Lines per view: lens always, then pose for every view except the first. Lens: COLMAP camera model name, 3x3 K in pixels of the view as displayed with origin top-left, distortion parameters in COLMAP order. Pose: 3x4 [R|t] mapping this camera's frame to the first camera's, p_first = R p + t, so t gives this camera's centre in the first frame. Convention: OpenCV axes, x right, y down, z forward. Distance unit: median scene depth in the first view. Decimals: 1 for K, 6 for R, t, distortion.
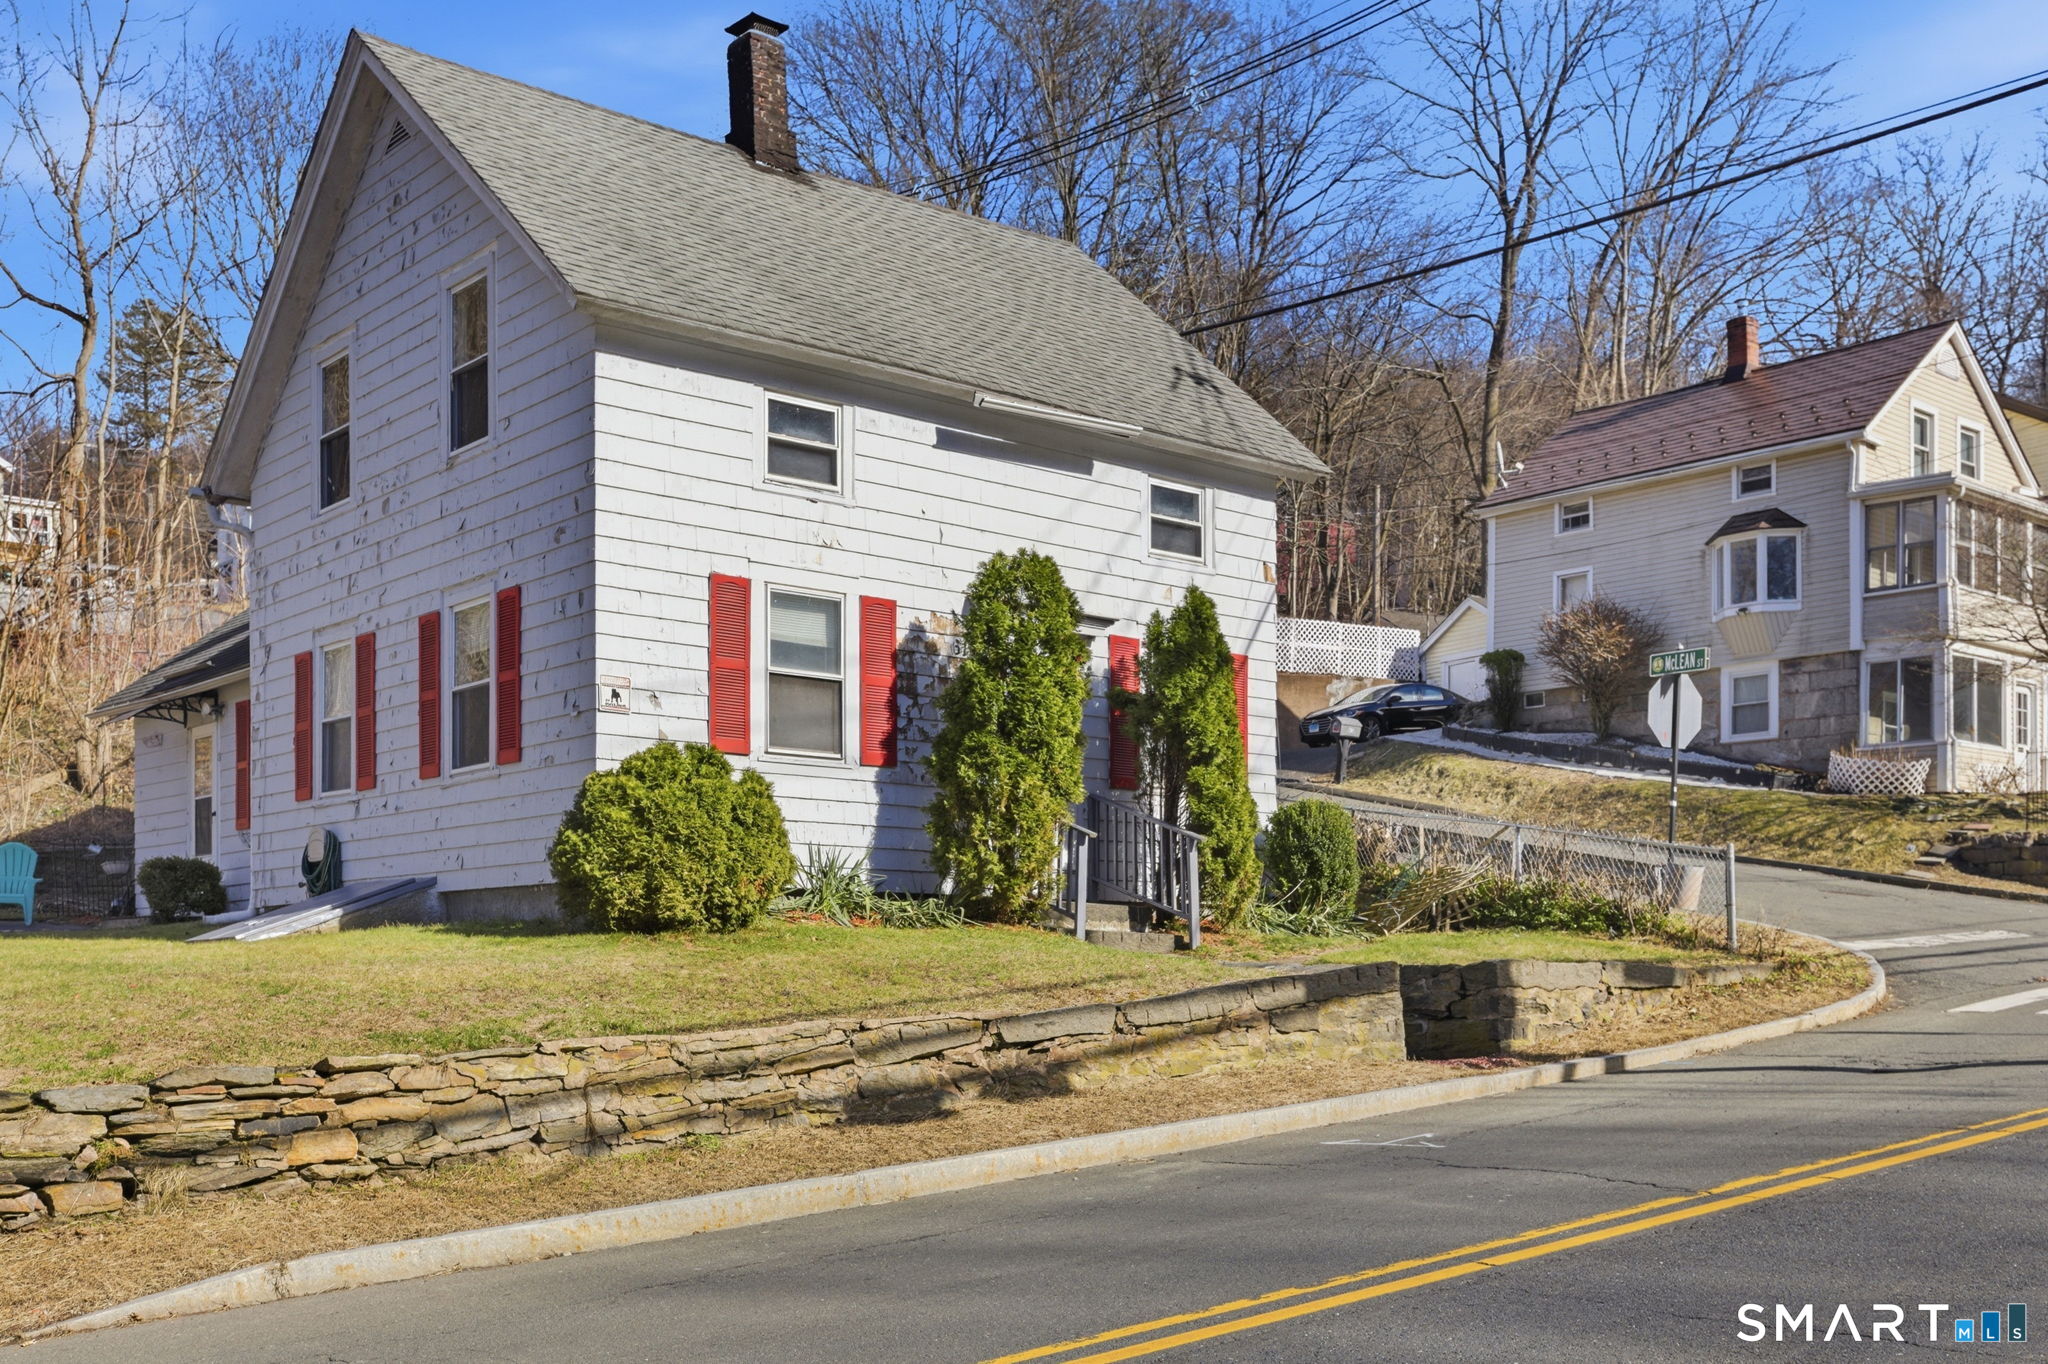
lens RADIAL K [[917.9, 0, 1029.2], [0, 917.9, 674.8], [0, 0, 1]] dist [0.002449, 0.000594]
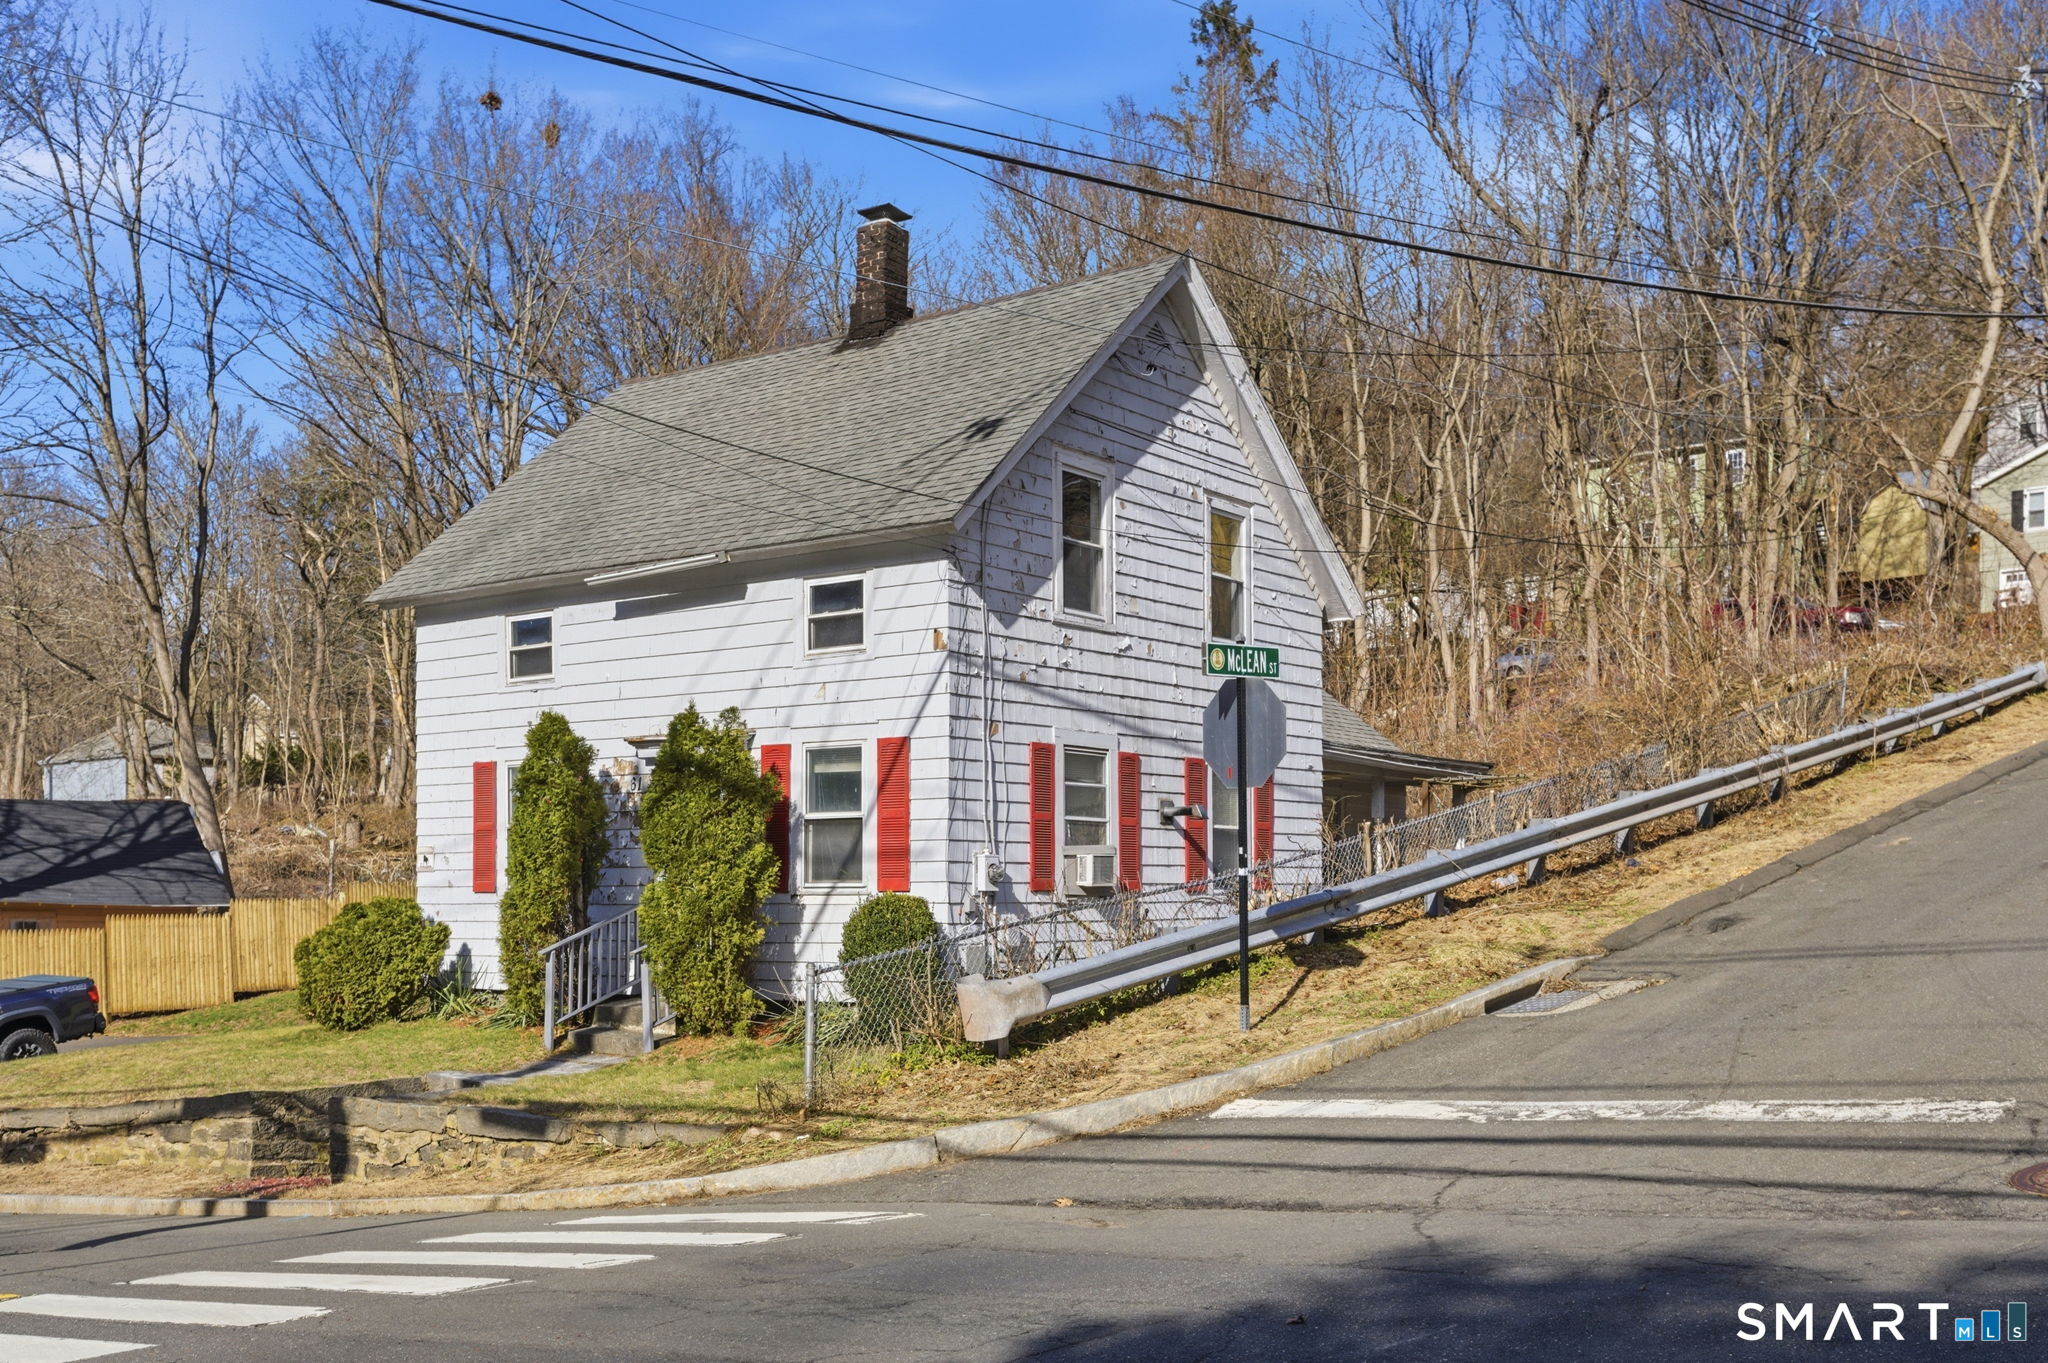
lens RADIAL K [[917.9, 0, 1029.2], [0, 917.9, 674.3], [0, 0, 1]] dist [0.002449, 0.000594]
pose [[0.736318, -0.224211, -0.638408, 1.021490], [0.129853, 0.972790, -0.191879, 0.115679], [0.664059, 0.058385, 0.745397, 0.476933]]
